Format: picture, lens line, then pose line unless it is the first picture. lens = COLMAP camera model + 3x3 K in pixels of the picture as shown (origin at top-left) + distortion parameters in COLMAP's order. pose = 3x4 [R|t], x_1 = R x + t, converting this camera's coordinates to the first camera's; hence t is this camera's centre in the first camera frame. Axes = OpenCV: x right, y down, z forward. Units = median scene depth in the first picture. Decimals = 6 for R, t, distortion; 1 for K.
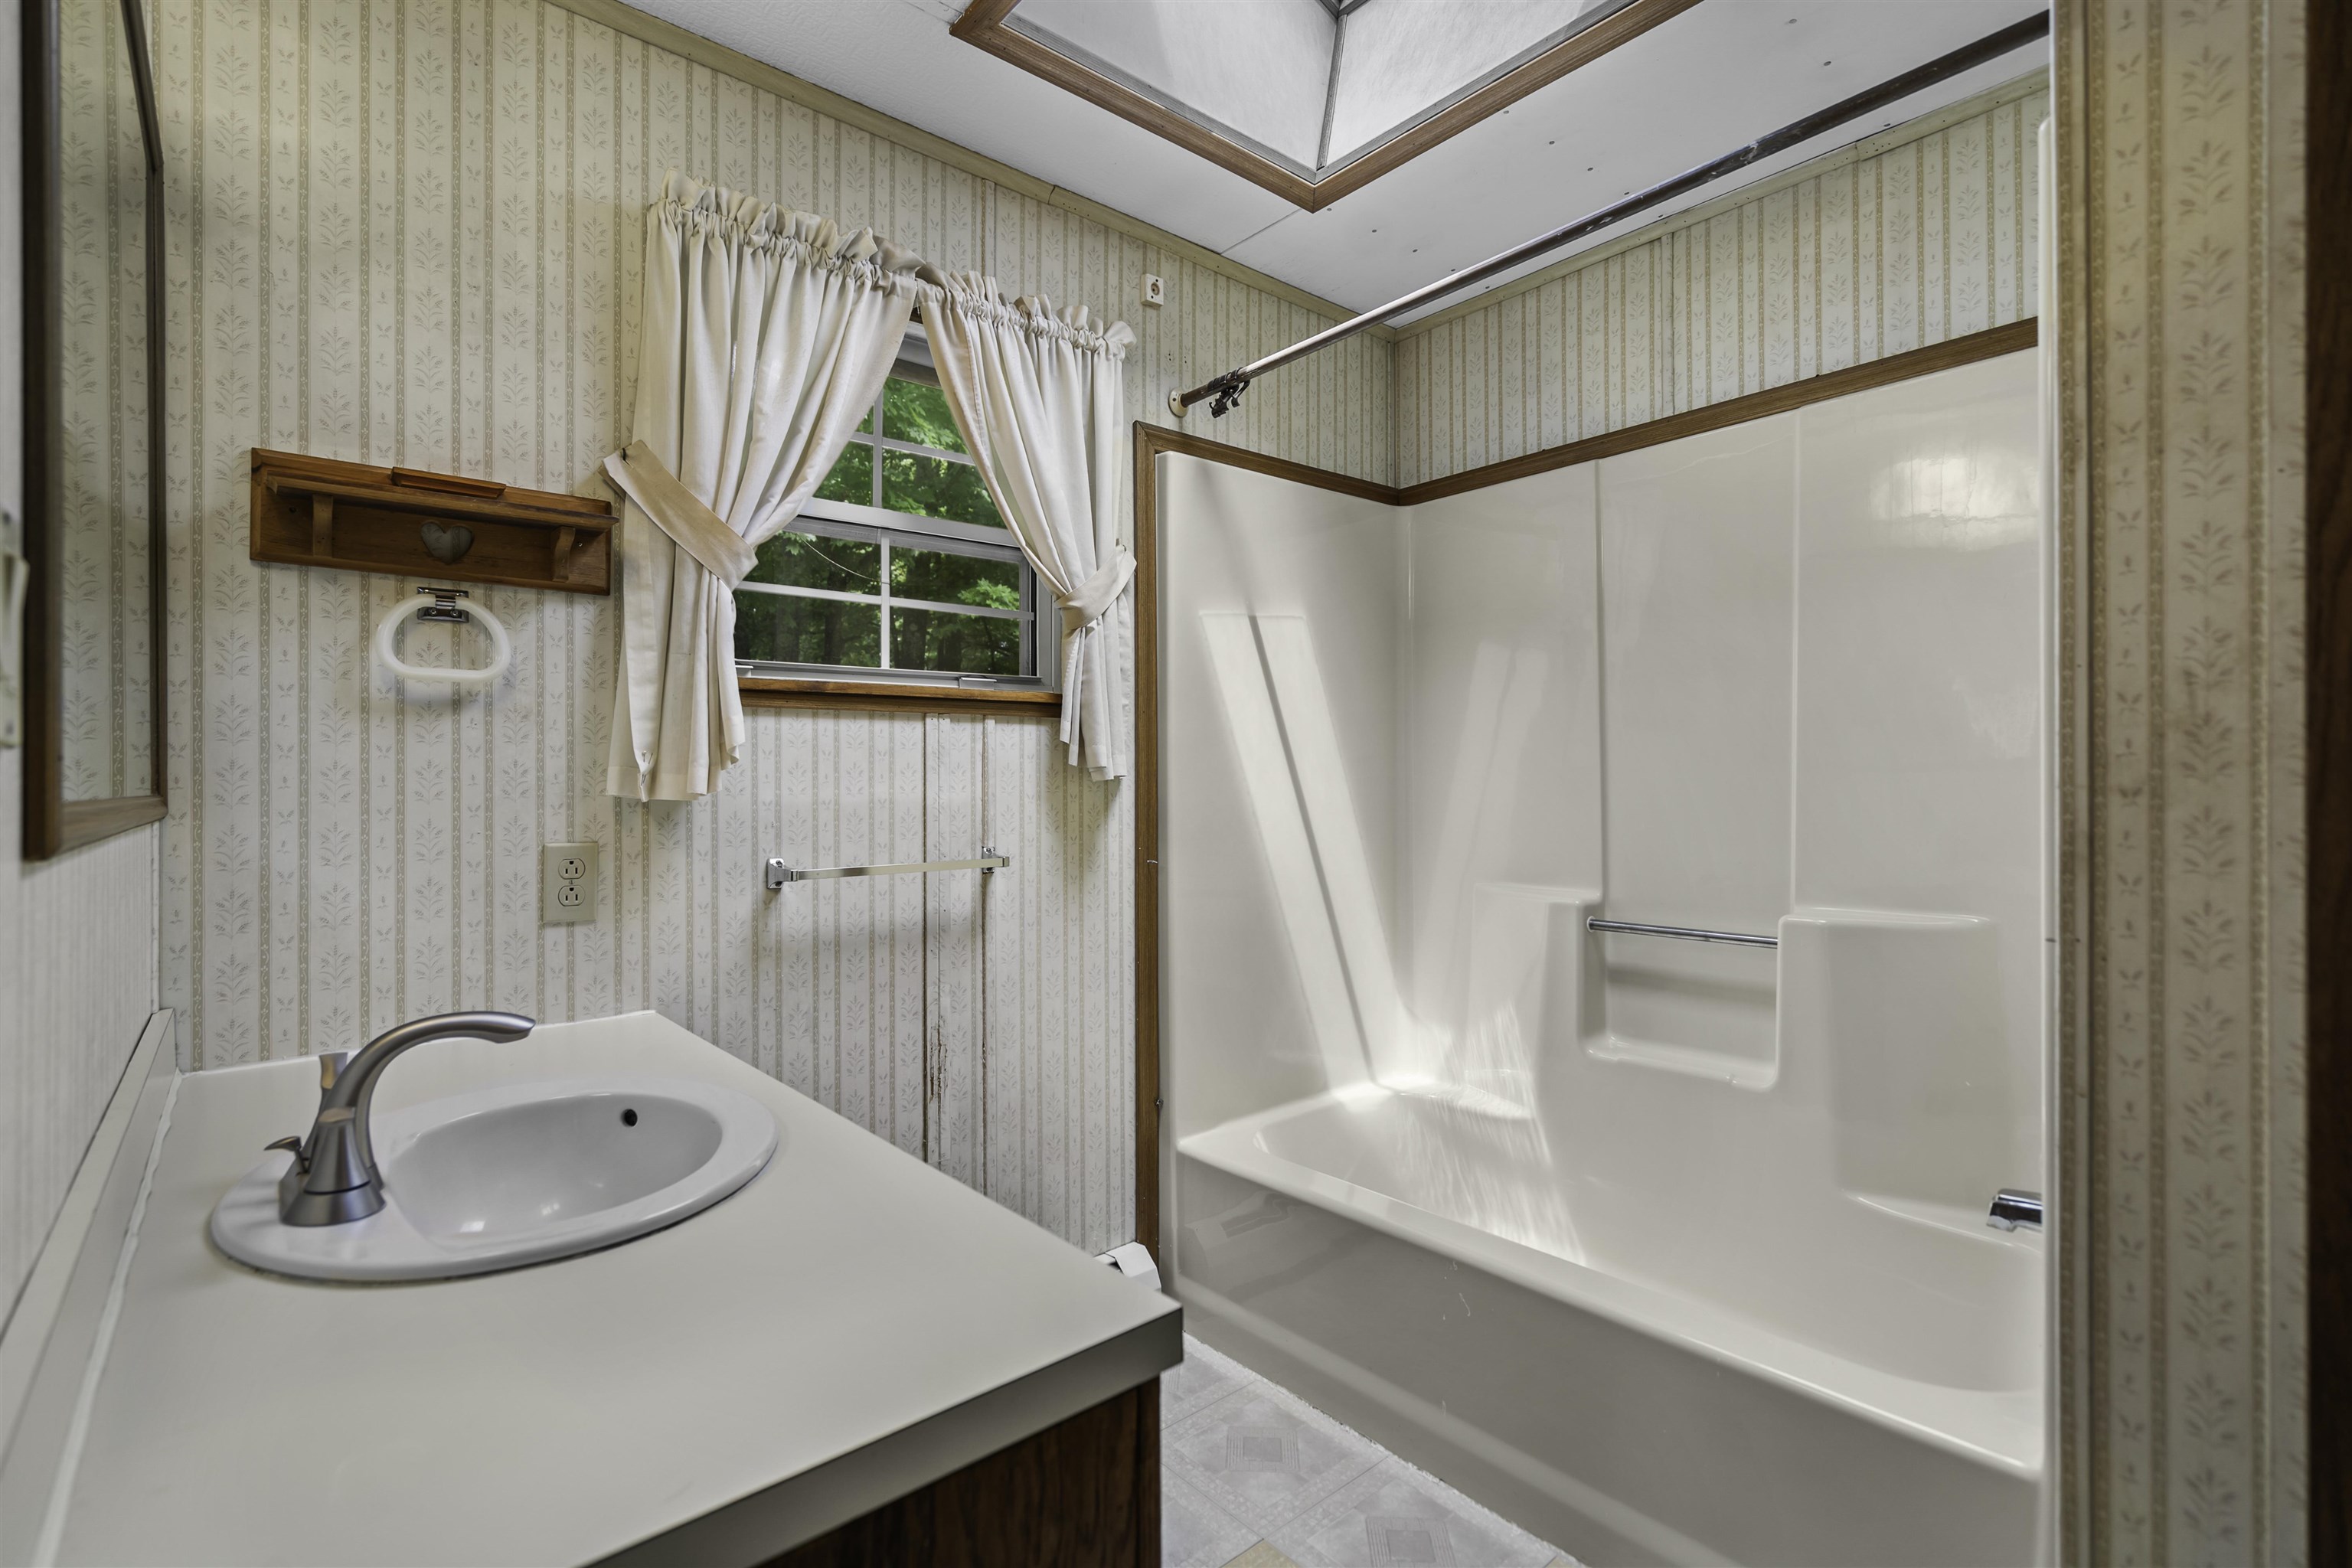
lens RADIAL K [[1086.5, 0, 1170.1], [0, 1086.5, 765.6], [0, 0, 1]] dist [0.003692, 0.000791]
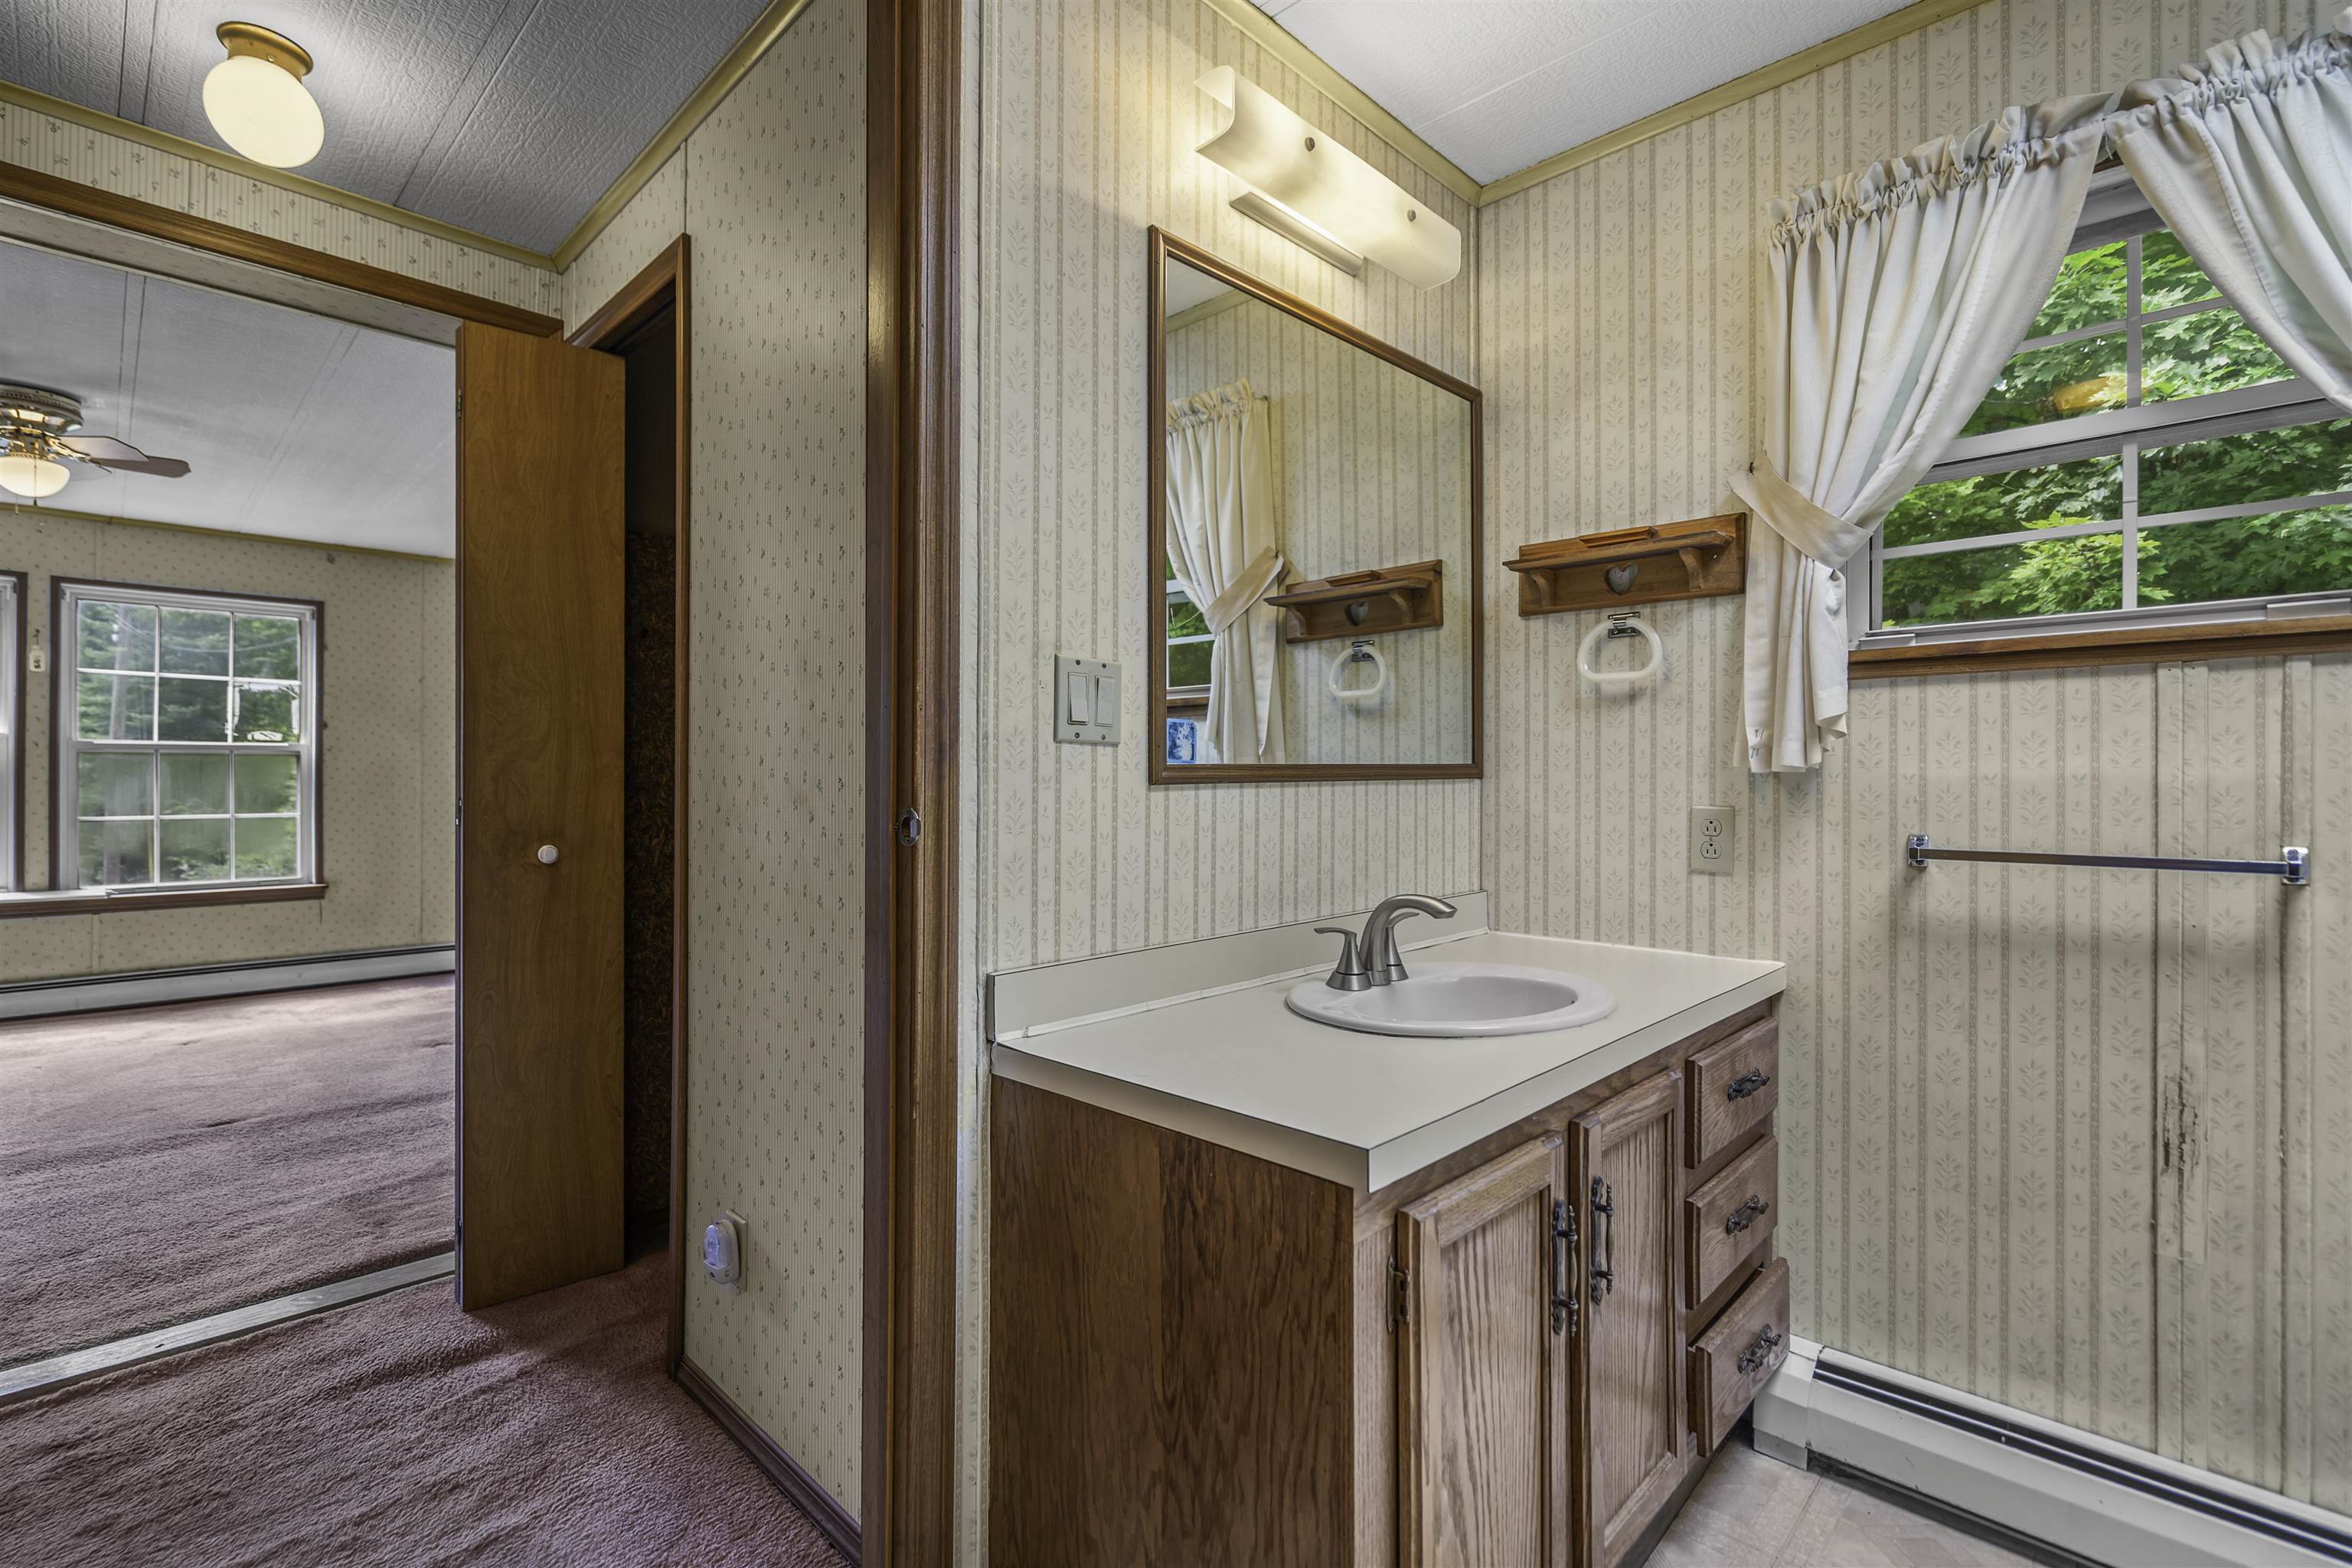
lens RADIAL K [[1084.7, 0, 1168.3], [0, 1084.7, 748.3], [0, 0, 1]] dist [-0.004816, 0.001381]
pose [[0.084265, -0.016576, -0.996305, 0.580859], [0.012410, 0.999802, -0.015584, 0.018187], [0.996366, -0.011051, 0.084454, 0.298379]]
